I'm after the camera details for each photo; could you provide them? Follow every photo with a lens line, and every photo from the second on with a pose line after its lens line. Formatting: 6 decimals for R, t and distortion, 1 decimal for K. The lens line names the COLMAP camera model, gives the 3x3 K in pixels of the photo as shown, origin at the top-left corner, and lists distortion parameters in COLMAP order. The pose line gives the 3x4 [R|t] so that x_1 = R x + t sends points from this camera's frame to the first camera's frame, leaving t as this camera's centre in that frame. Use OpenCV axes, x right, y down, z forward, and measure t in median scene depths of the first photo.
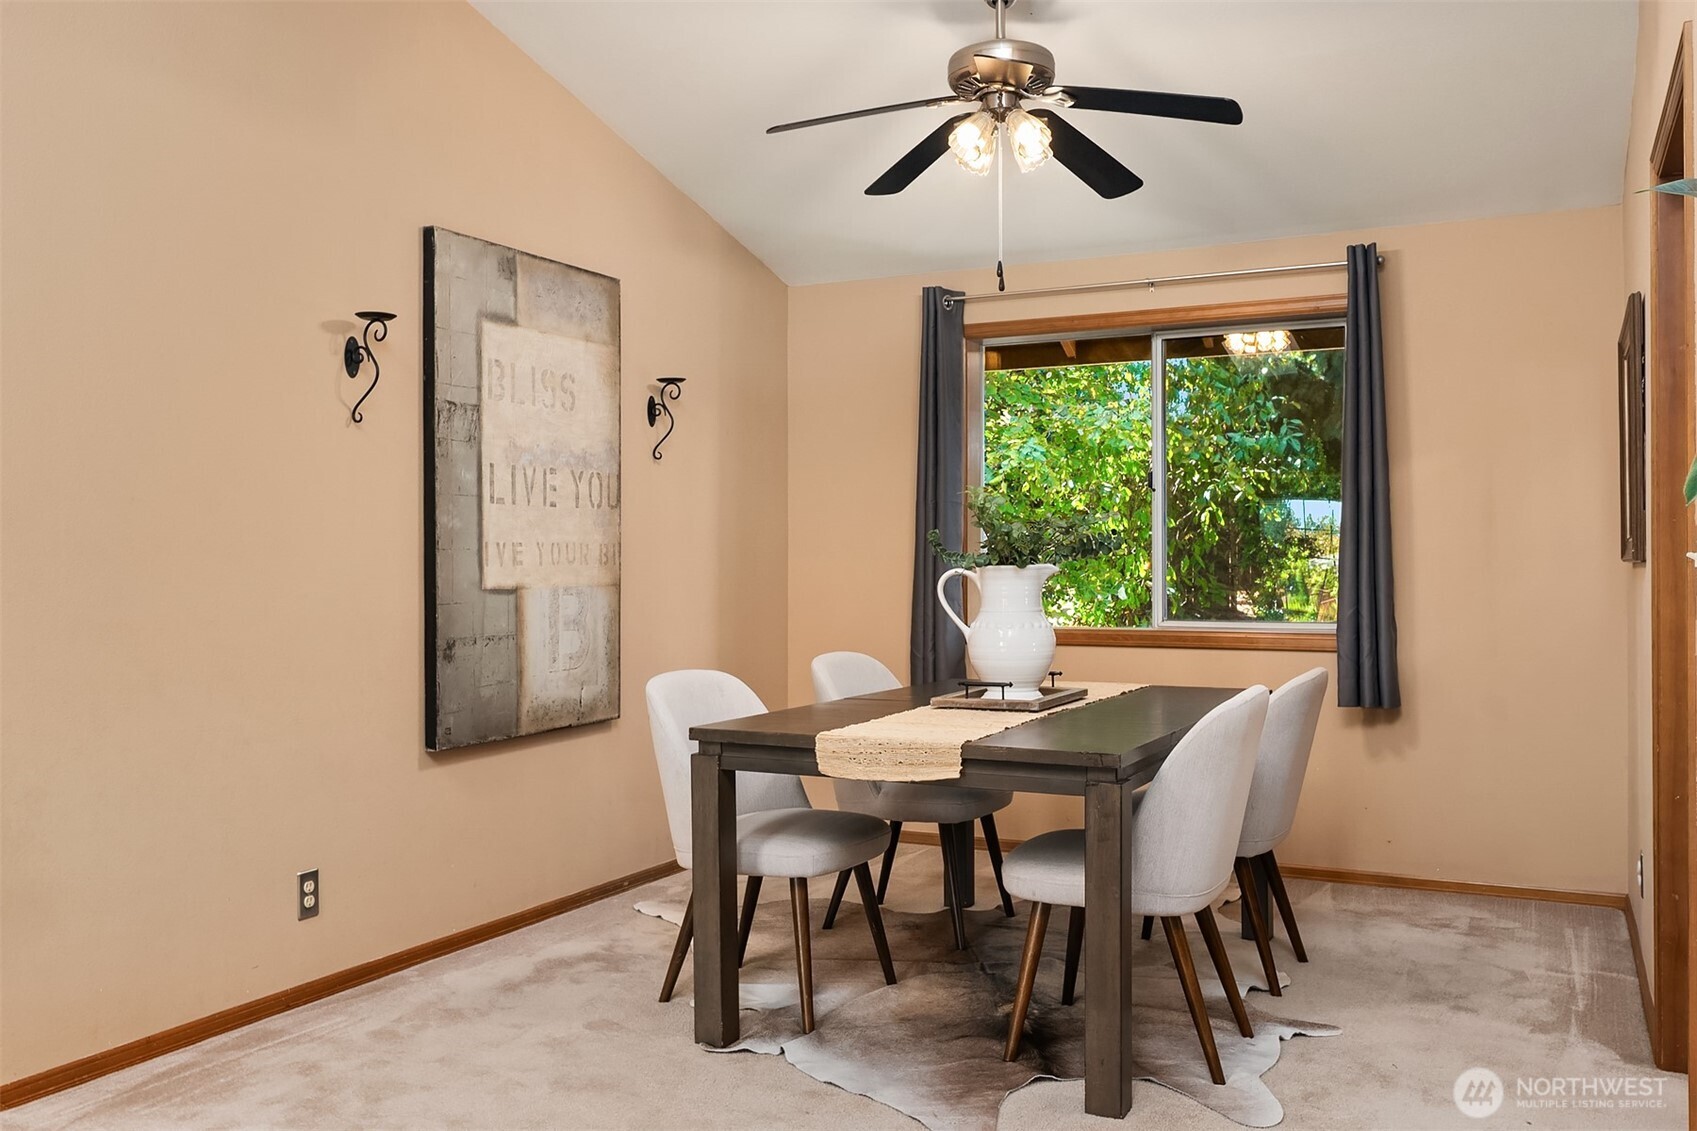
lens RADIAL K [[1442.4, 0, 858.6], [0, 1442.4, 563.1], [0, 0, 1]] dist [-0.005736, 0.007205]
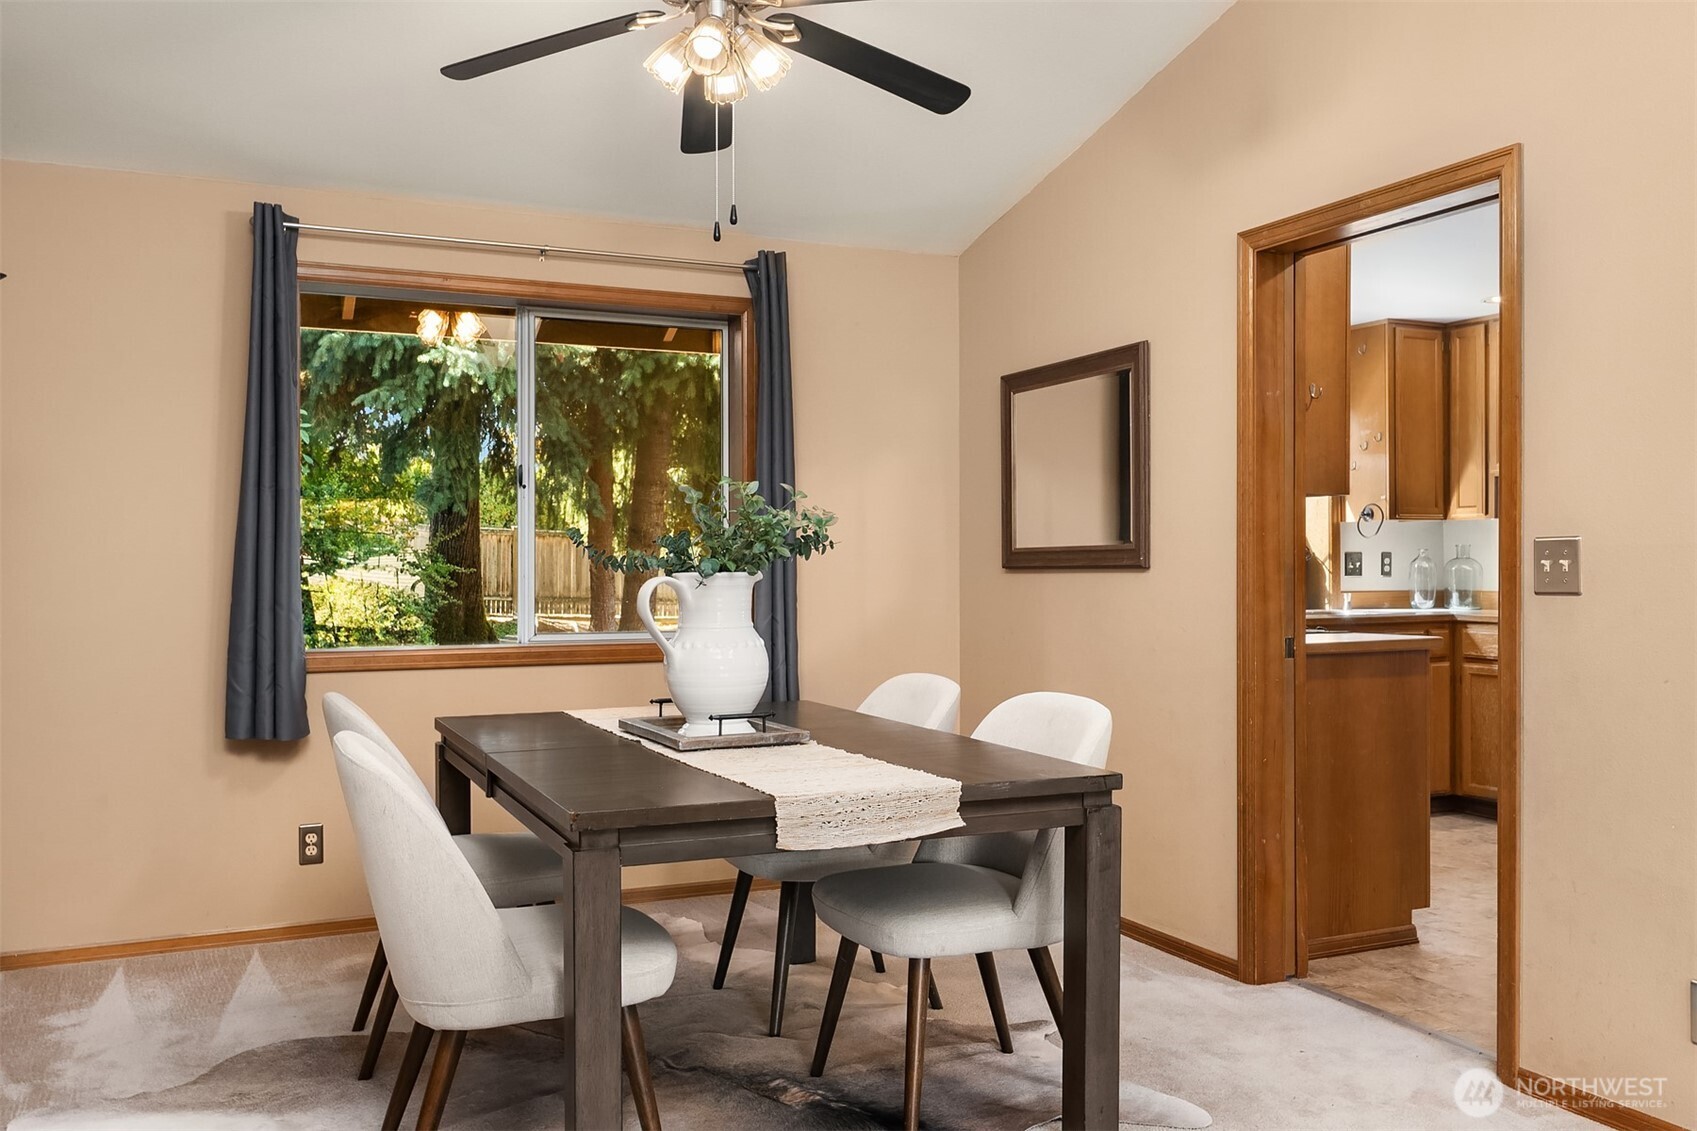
lens RADIAL K [[1442.4, 0, 847.0], [0, 1442.4, 560.7], [0, 0, 1]] dist [-0.005736, 0.007205]
pose [[0.624002, 0.001805, 0.781421, -0.448889], [0.001192, 0.999994, -0.003261, -0.002849], [-0.781422, 0.002967, 0.623996, 0.373032]]
